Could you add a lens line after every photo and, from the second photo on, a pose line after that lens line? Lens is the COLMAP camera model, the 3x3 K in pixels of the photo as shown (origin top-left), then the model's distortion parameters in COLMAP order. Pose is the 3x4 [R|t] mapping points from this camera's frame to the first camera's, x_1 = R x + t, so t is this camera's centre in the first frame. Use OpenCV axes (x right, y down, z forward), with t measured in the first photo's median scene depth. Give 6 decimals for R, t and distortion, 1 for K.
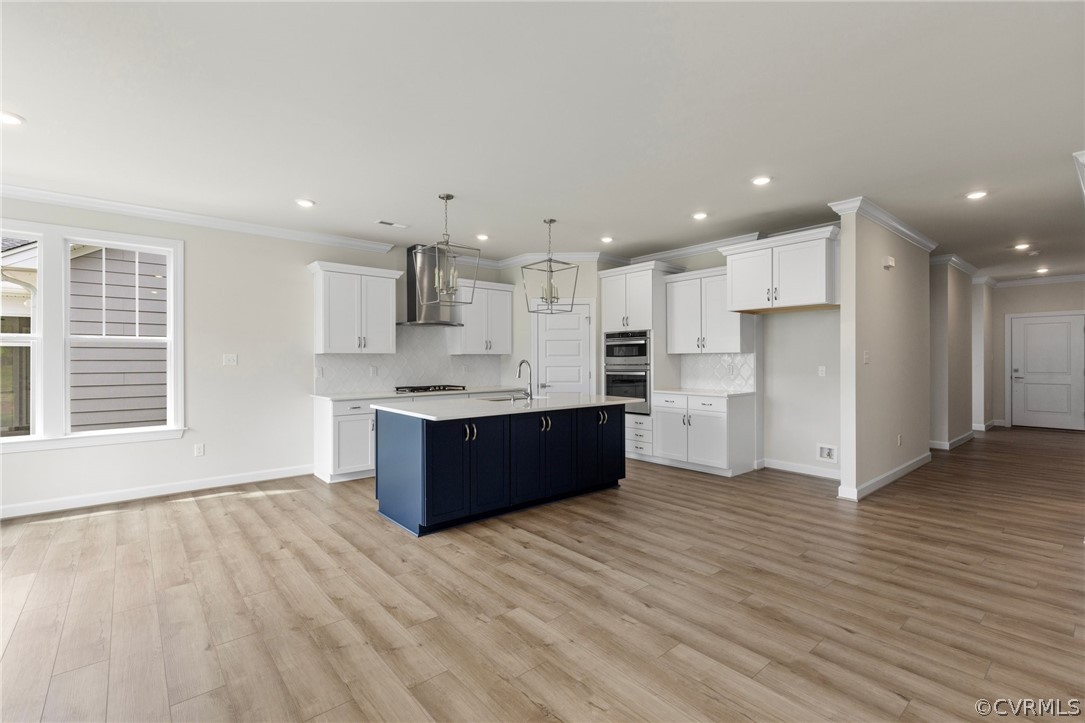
lens RADIAL K [[485.6, 0, 539.1], [0, 485.6, 359.8], [0, 0, 1]] dist [0.007771, -0.002117]
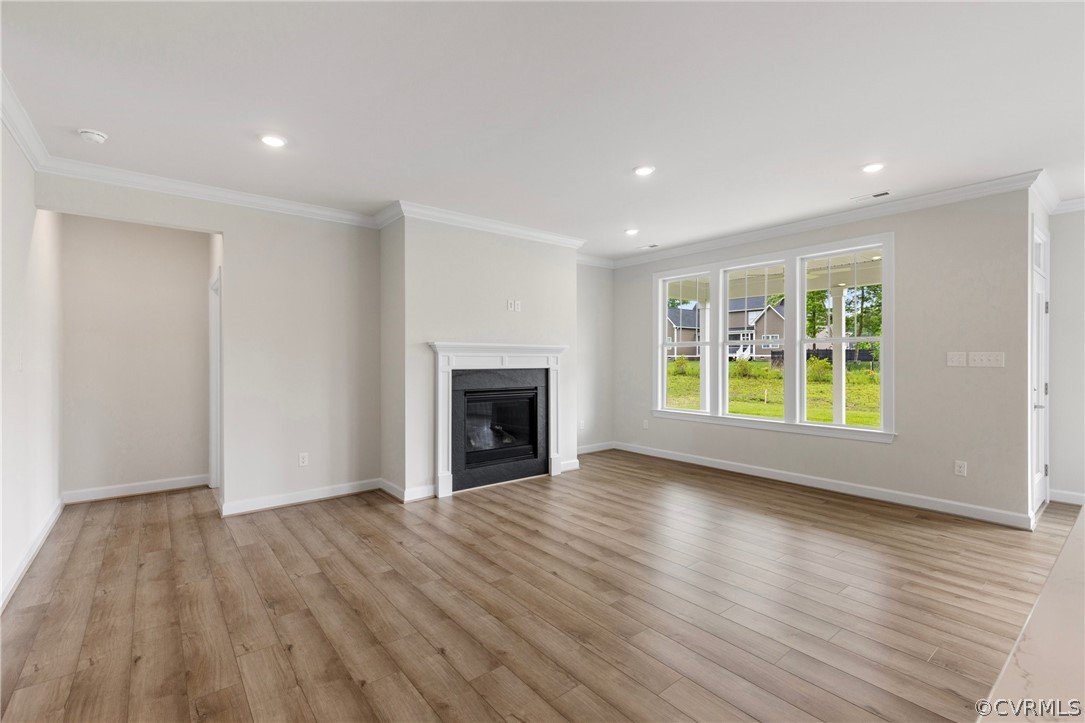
lens RADIAL K [[485.6, 0, 541.6], [0, 485.6, 356.8], [0, 0, 1]] dist [0.007771, -0.002117]
pose [[-0.999788, 0.003900, 0.020202, 0.337508], [0.003852, 0.999990, -0.002432, -0.008577], [-0.020212, -0.002354, -0.999793, 1.206189]]
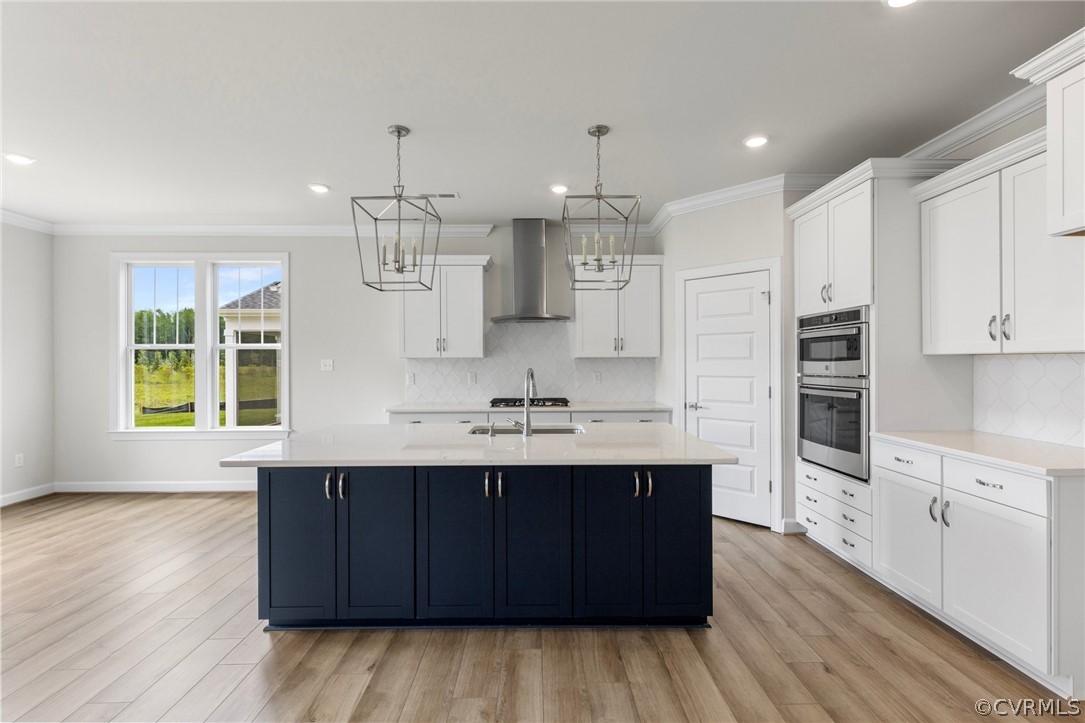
lens RADIAL K [[485.6, 0, 541.2], [0, 485.6, 360.4], [0, 0, 1]] dist [0.007771, -0.002117]
pose [[0.775794, -0.001363, -0.630985, 0.389678], [0.000340, 0.999998, -0.001742, -0.008851], [0.630986, 0.001137, 0.775793, 0.580264]]
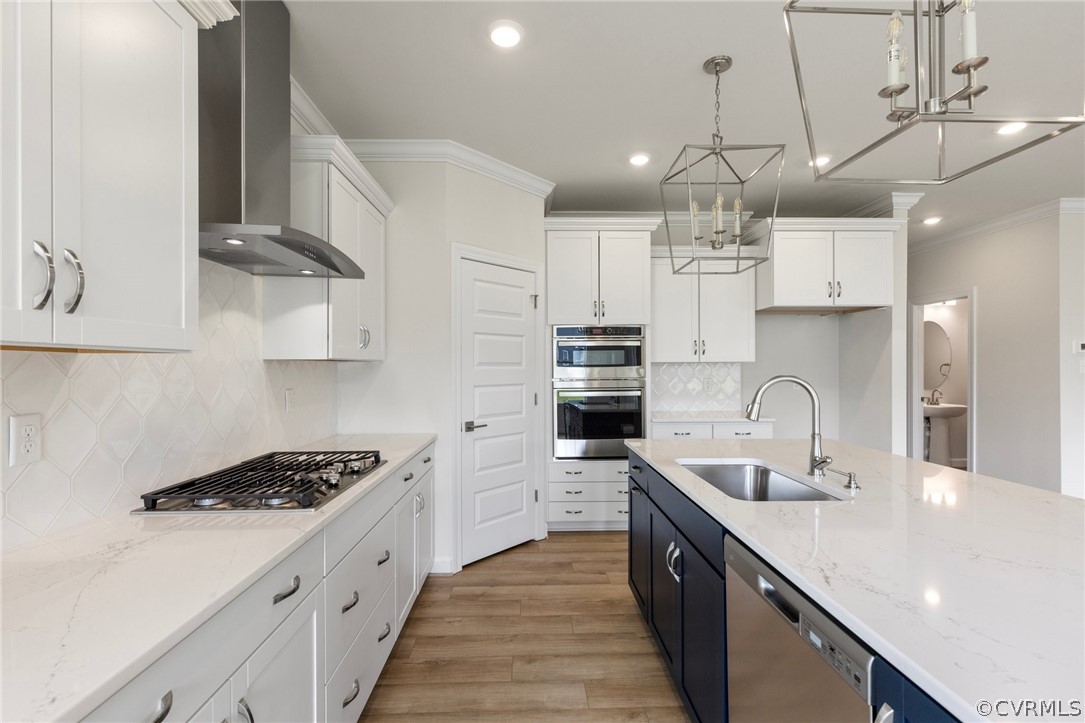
lens RADIAL K [[485.6, 0, 541.1], [0, 485.6, 368.1], [0, 0, 1]] dist [0.007771, -0.002117]
pose [[0.621058, -0.000845, 0.783764, -0.500626], [0.001742, 0.999998, -0.000302, -0.006635], [-0.783763, 0.001553, 0.621058, 0.981595]]
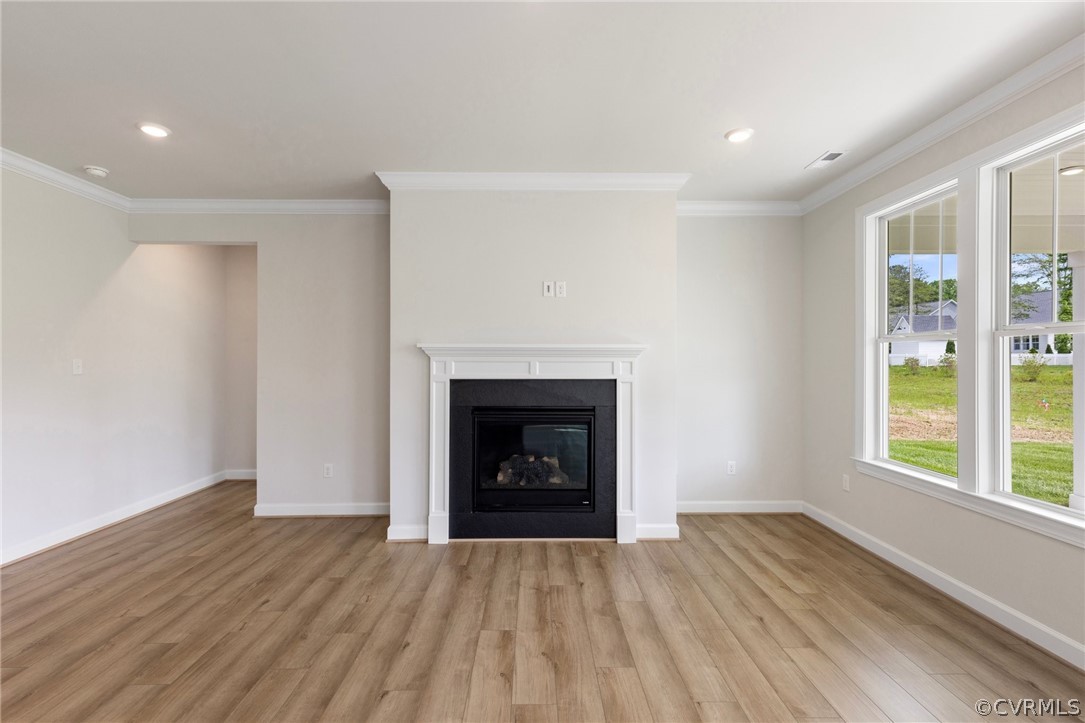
lens RADIAL K [[485.6, 0, 541.2], [0, 485.6, 360.1], [0, 0, 1]] dist [0.007771, -0.002117]
pose [[-0.774268, 0.003028, 0.632850, -0.081834], [0.004247, 0.999991, 0.000412, -0.015661], [-0.632843, 0.003007, -0.774274, 0.676870]]
